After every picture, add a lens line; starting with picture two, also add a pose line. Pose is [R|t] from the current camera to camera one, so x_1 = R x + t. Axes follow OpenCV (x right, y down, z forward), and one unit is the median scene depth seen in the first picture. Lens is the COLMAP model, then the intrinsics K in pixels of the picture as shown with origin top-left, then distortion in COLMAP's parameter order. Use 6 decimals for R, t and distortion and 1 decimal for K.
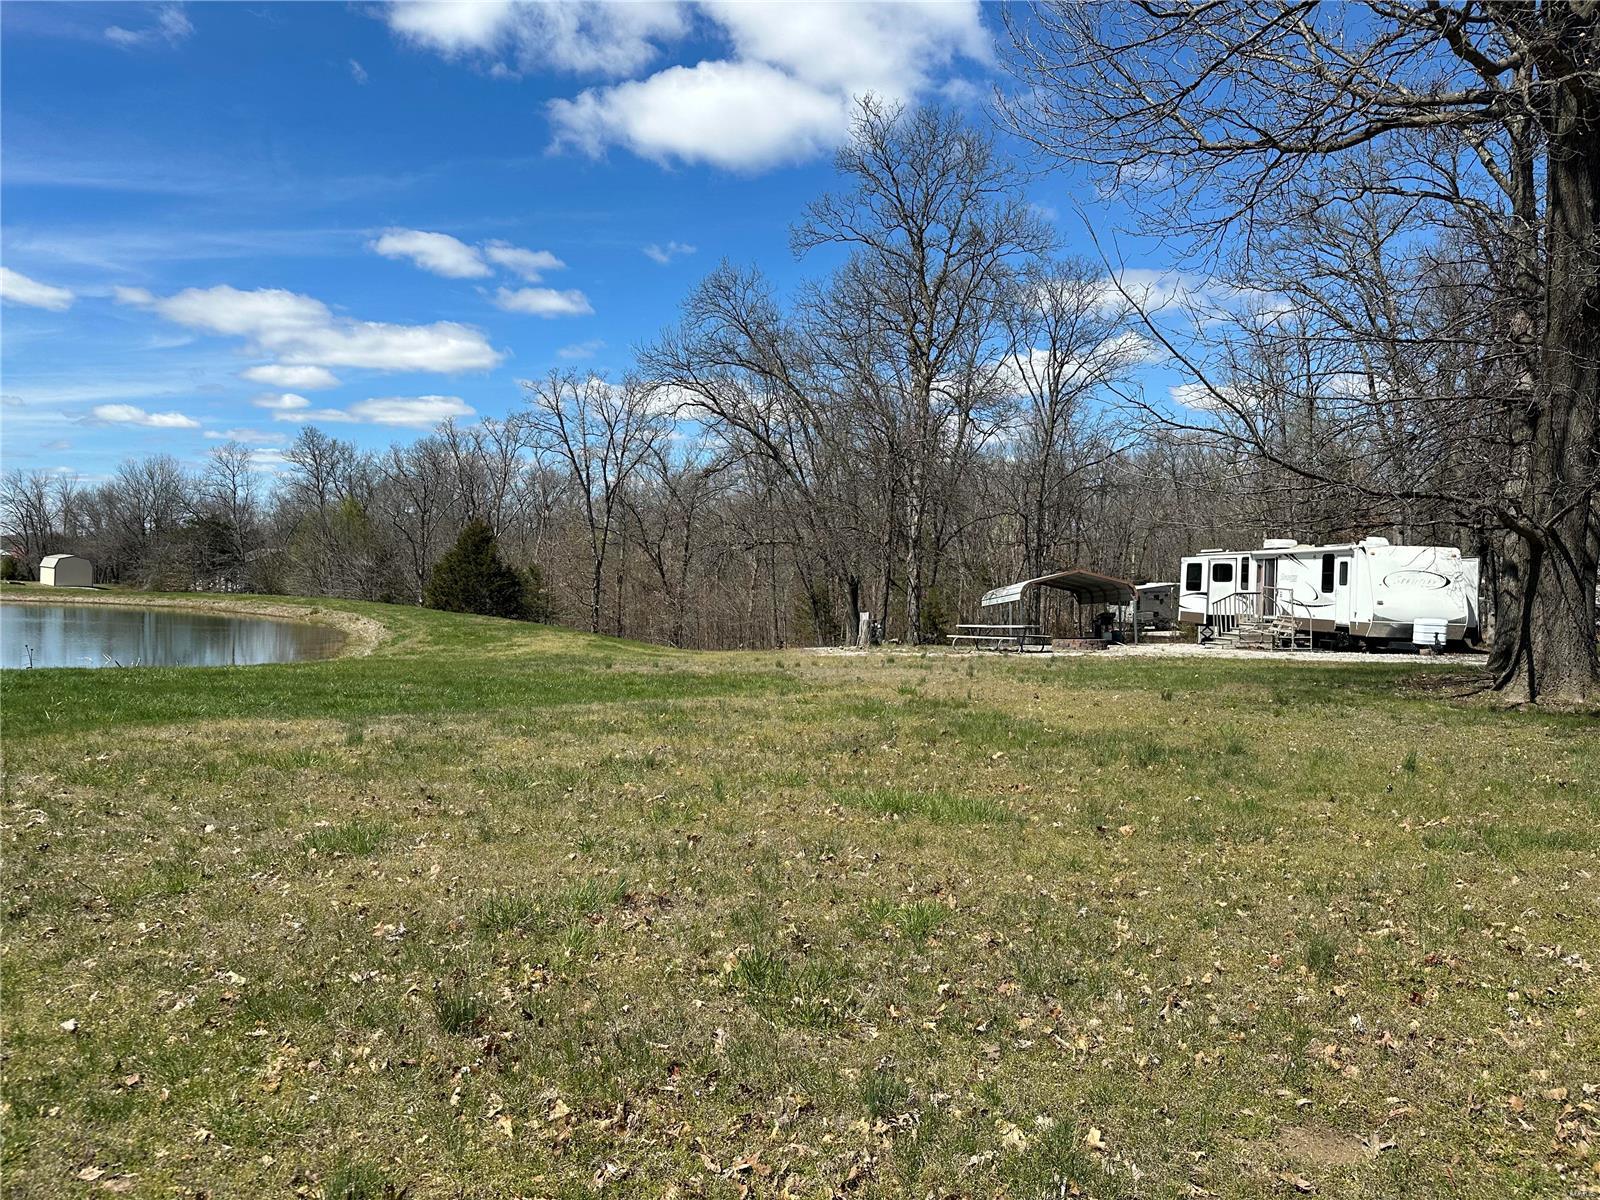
lens RADIAL K [[1172.9, 0, 800.0], [0, 1172.9, 600.0], [0, 0, 1]] dist [0.105738, -0.183991]
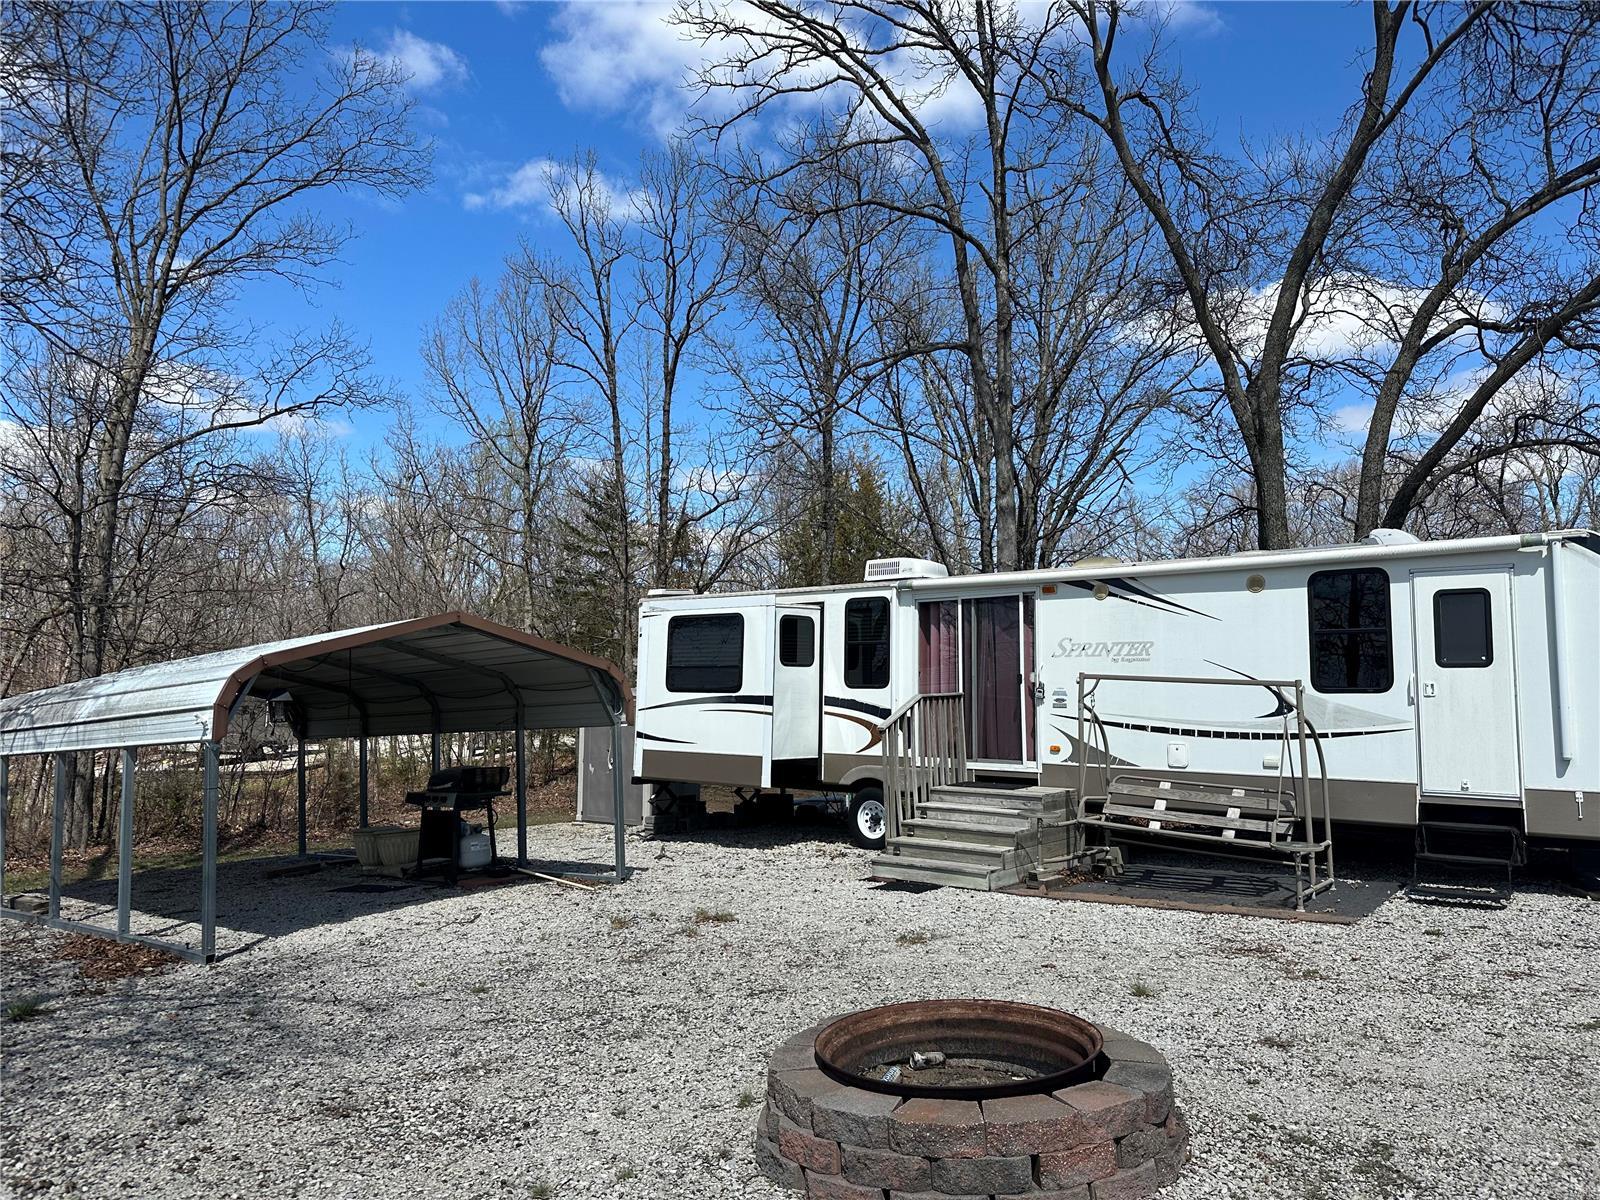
lens RADIAL K [[1141.8, 0, 797.9], [0, 1141.8, 590.0], [0, 0, 1]] dist [0.093845, -0.151105]
pose [[0.679562, 0.055141, 0.731542, 0.099540], [0.018645, 0.995551, -0.092360, -0.006269], [-0.733381, 0.076404, 0.675511, 0.748447]]
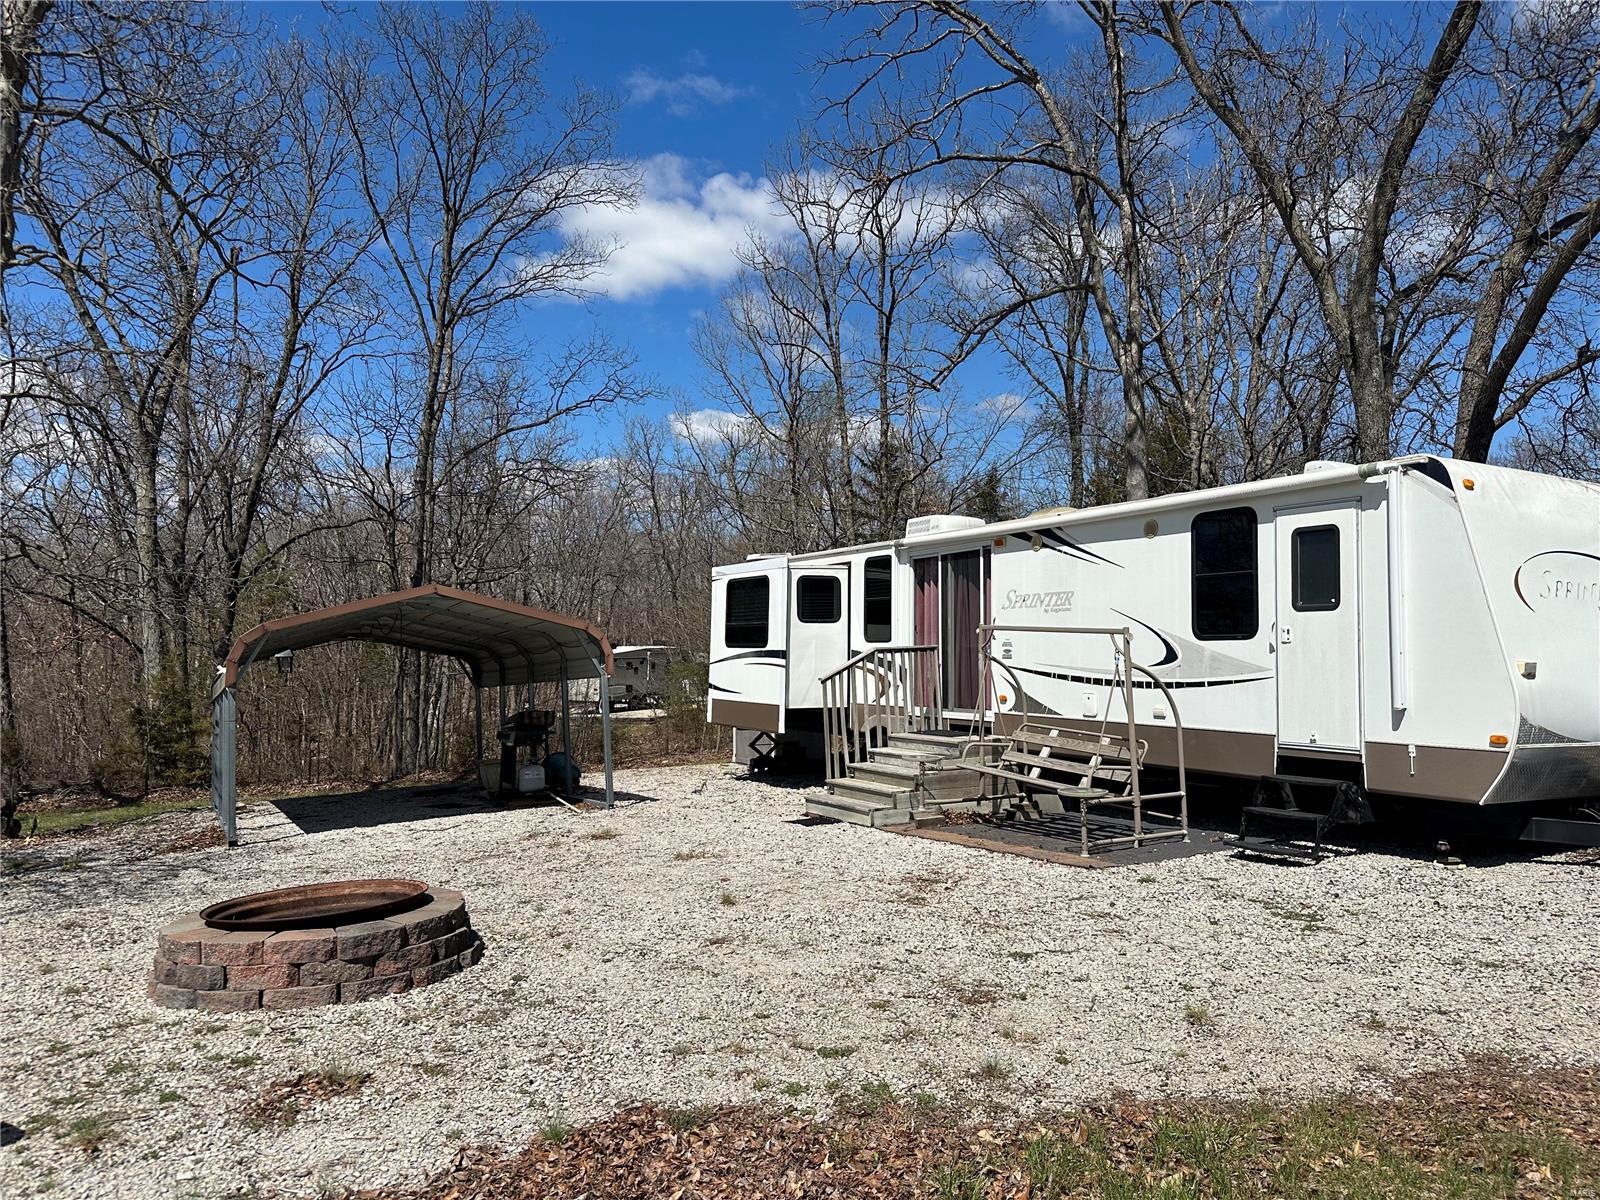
lens RADIAL K [[1153.4, 0, 792.7], [0, 1153.4, 600.1], [0, 0, 1]] dist [0.090592, -0.140434]
pose [[0.905030, -0.002357, 0.425342, 0.183785], [0.027744, 0.998182, -0.053501, -0.002684], [-0.424442, 0.060221, 0.903450, 0.648265]]
